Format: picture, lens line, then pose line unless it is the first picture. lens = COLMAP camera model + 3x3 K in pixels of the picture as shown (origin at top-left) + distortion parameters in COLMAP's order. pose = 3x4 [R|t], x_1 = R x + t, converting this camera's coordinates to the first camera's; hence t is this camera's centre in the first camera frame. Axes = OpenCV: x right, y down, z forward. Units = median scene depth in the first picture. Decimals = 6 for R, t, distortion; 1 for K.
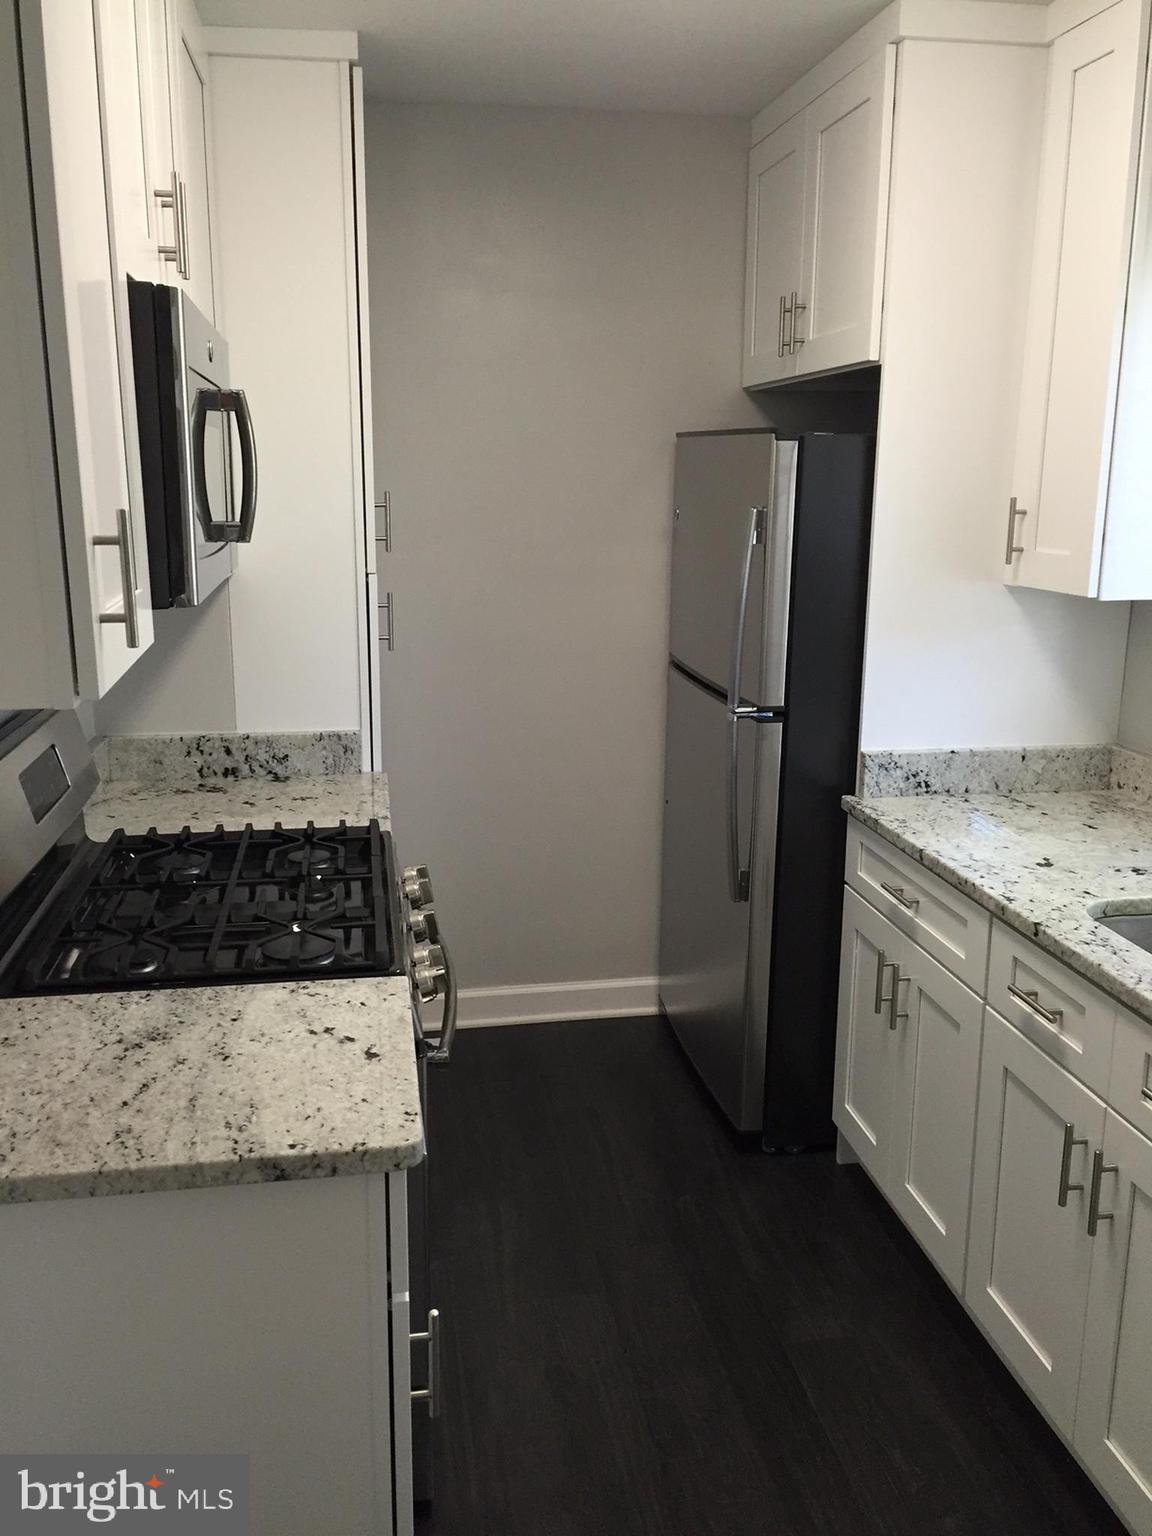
lens RADIAL K [[1308.2, 0, 576.0], [0, 1308.2, 768.0], [0, 0, 1]] dist [0.092542, -0.131021]
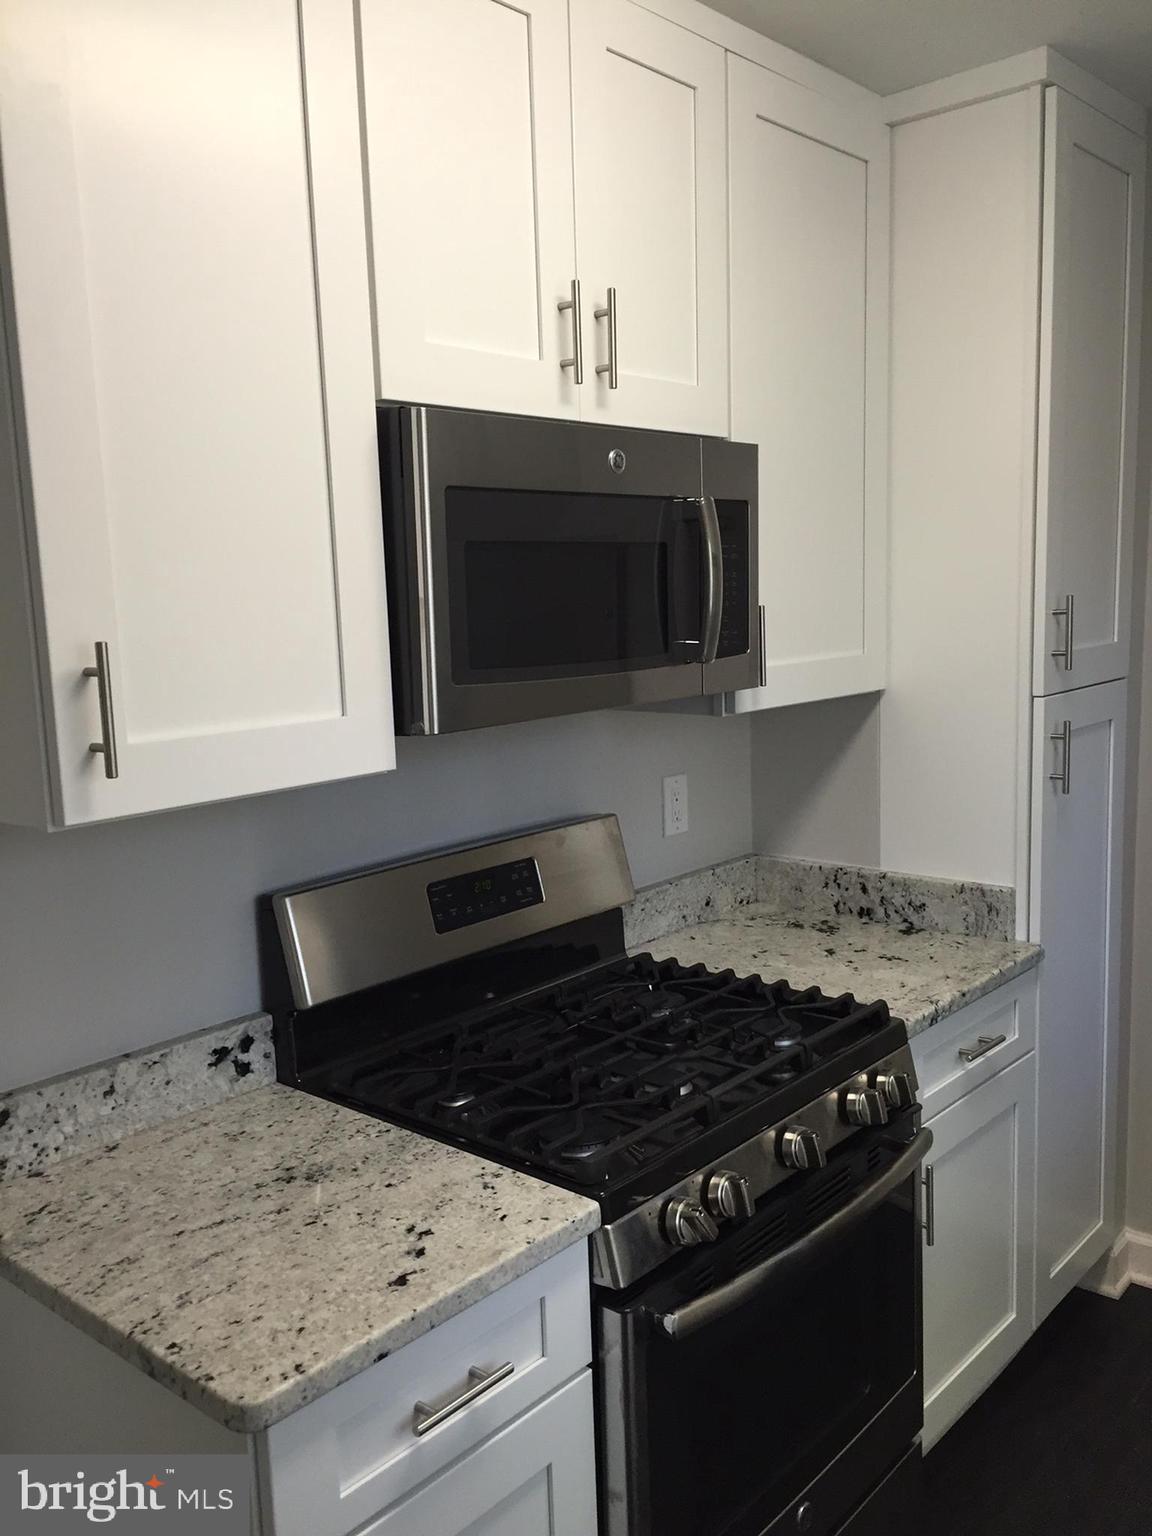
lens RADIAL K [[1308.2, 0, 576.0], [0, 1308.2, 768.0], [0, 0, 1]] dist [0.092542, -0.131021]
pose [[0.637881, 0.080235, -0.765944, 0.318474], [-0.134766, 0.990842, -0.008439, -0.066974], [0.758252, 0.108607, 0.642852, 0.304870]]
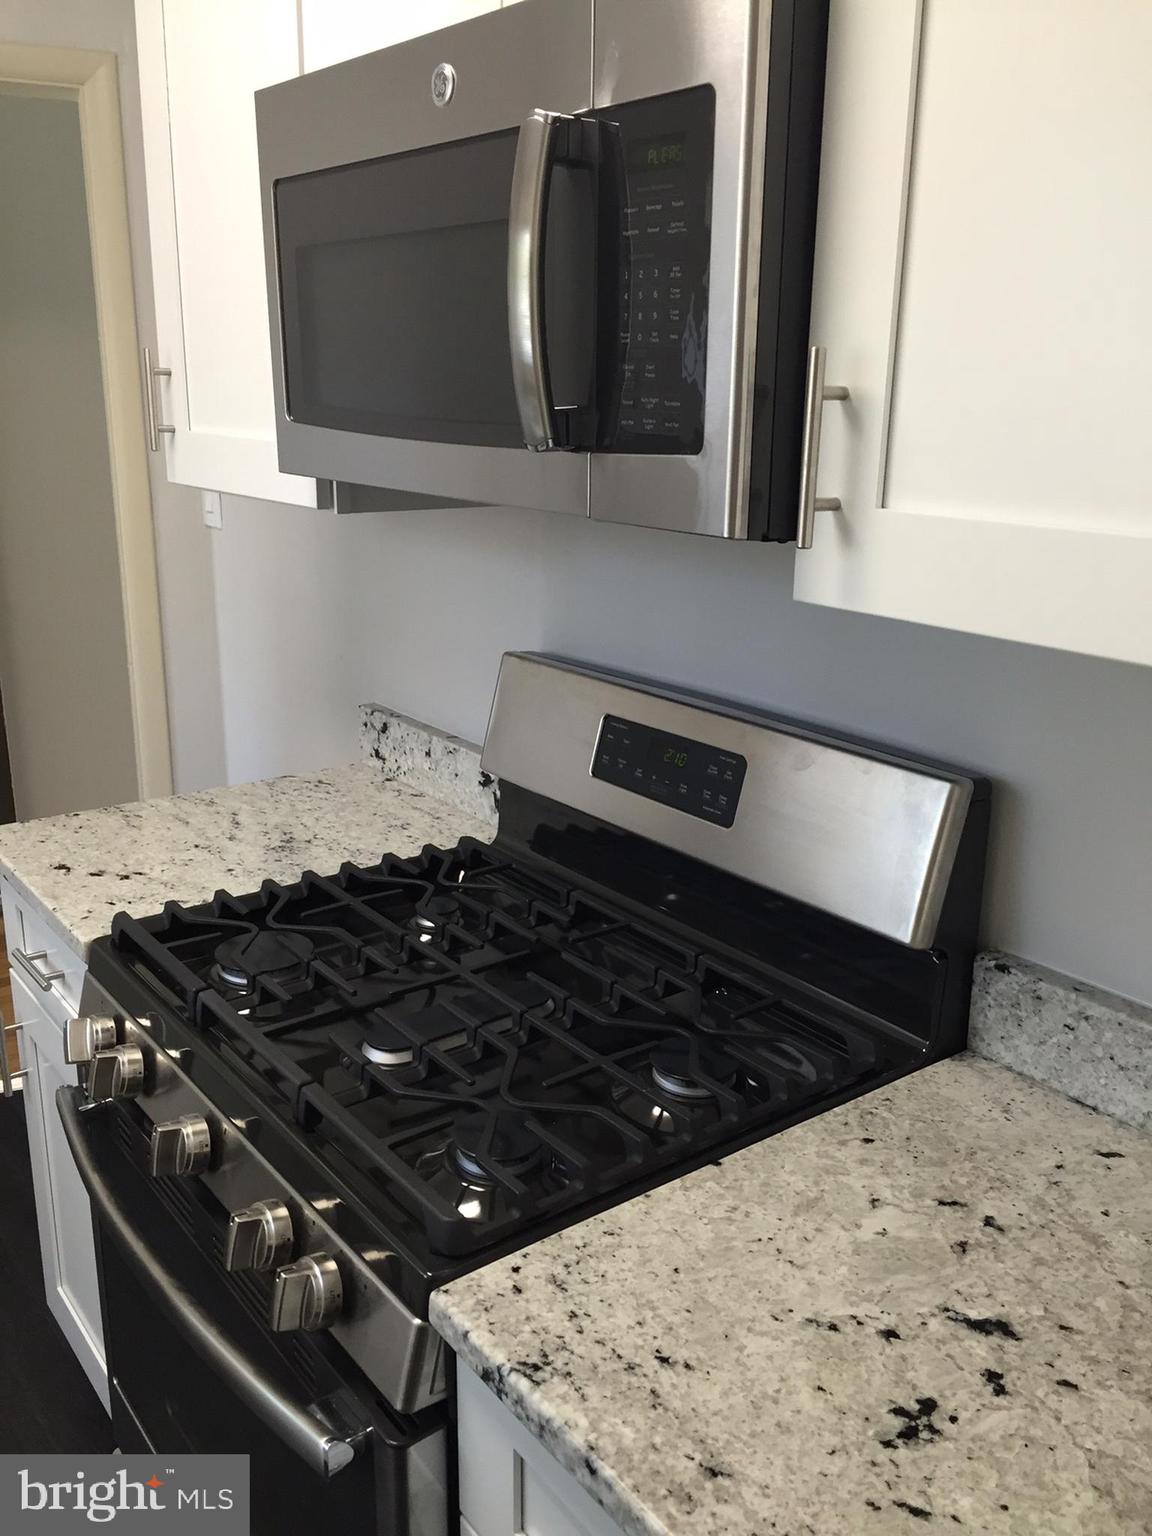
lens RADIAL K [[1308.2, 0, 576.0], [0, 1308.2, 768.0], [0, 0, 1]] dist [0.092542, -0.131021]
pose [[-0.881609, 0.111969, -0.458508, -0.022971], [-0.126790, 0.879561, 0.458581, -0.242184], [0.454632, 0.462424, -0.761232, 1.184679]]
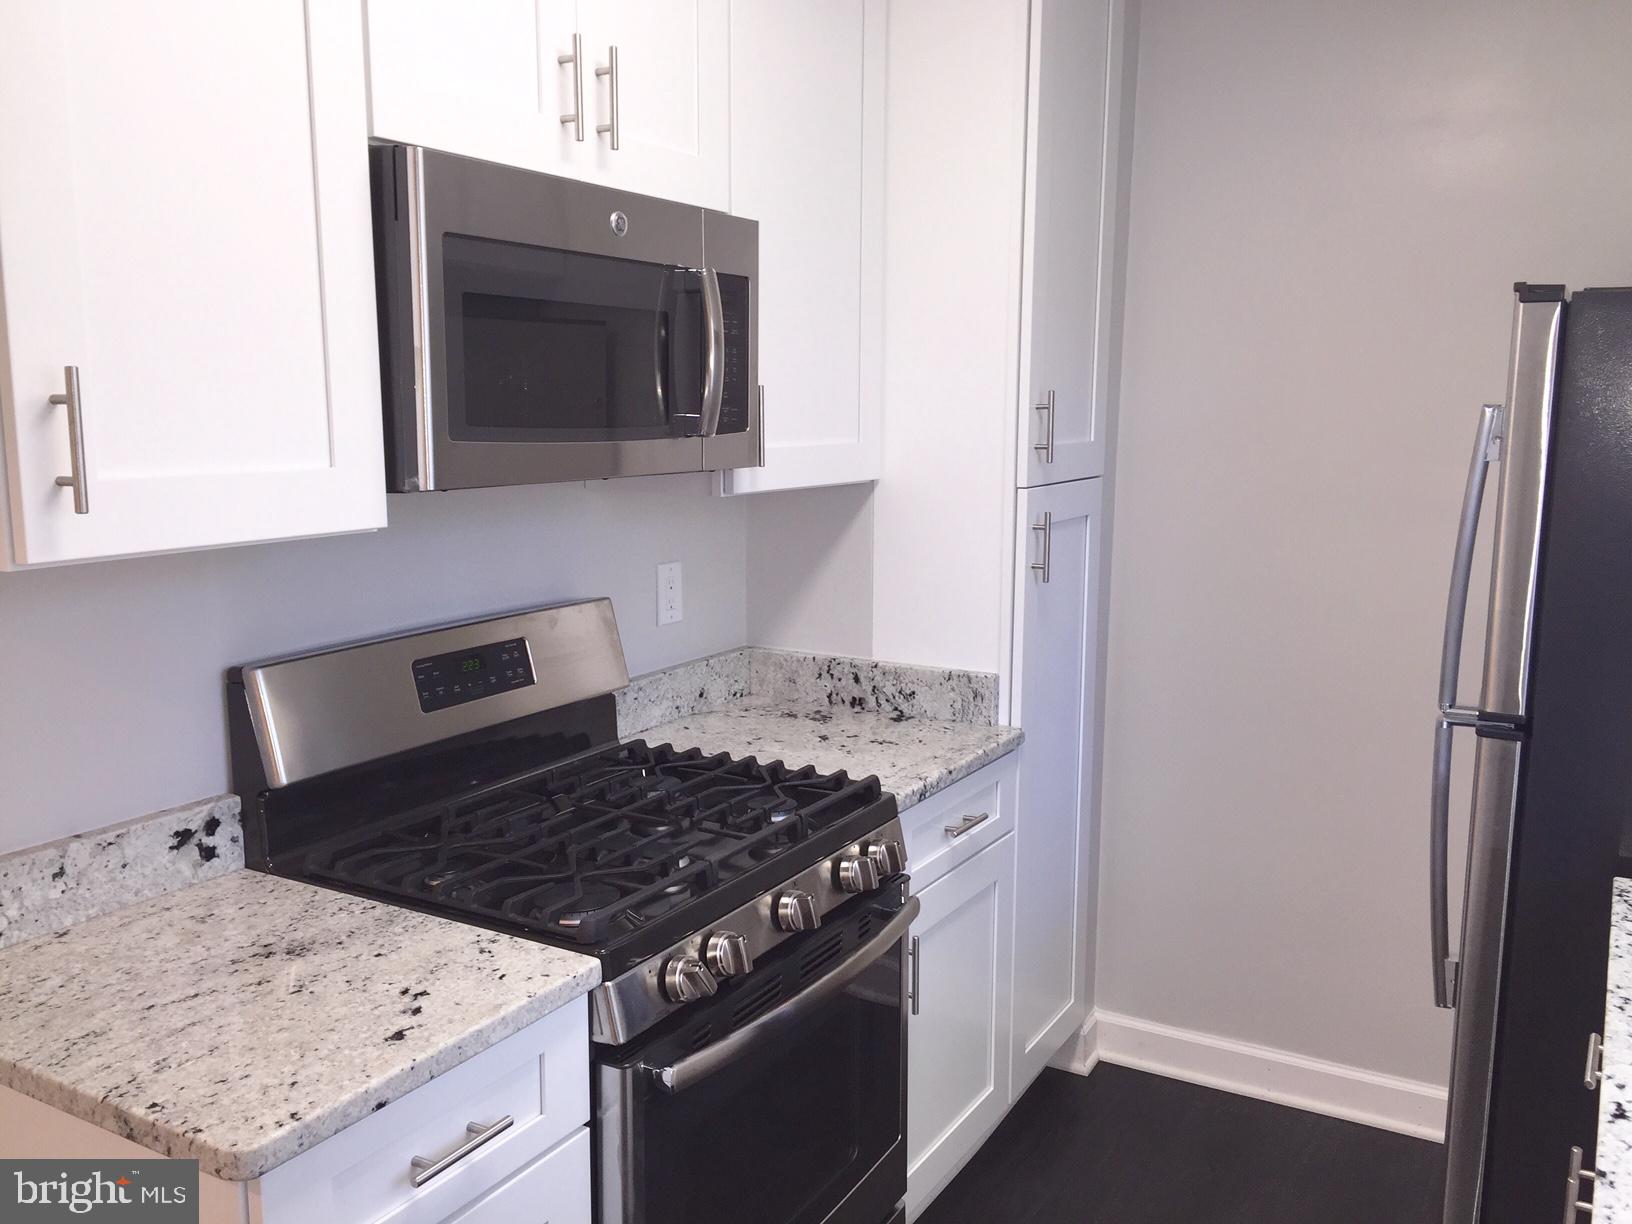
lens RADIAL K [[1390.0, 0, 806.8], [0, 1390.0, 611.2], [0, 0, 1]] dist [0.092542, -0.131021]
pose [[0.767099, 0.093517, -0.634676, 0.341291], [-0.139973, 0.989881, -0.023323, -0.035078], [0.626072, 0.106728, 0.772426, 0.272539]]
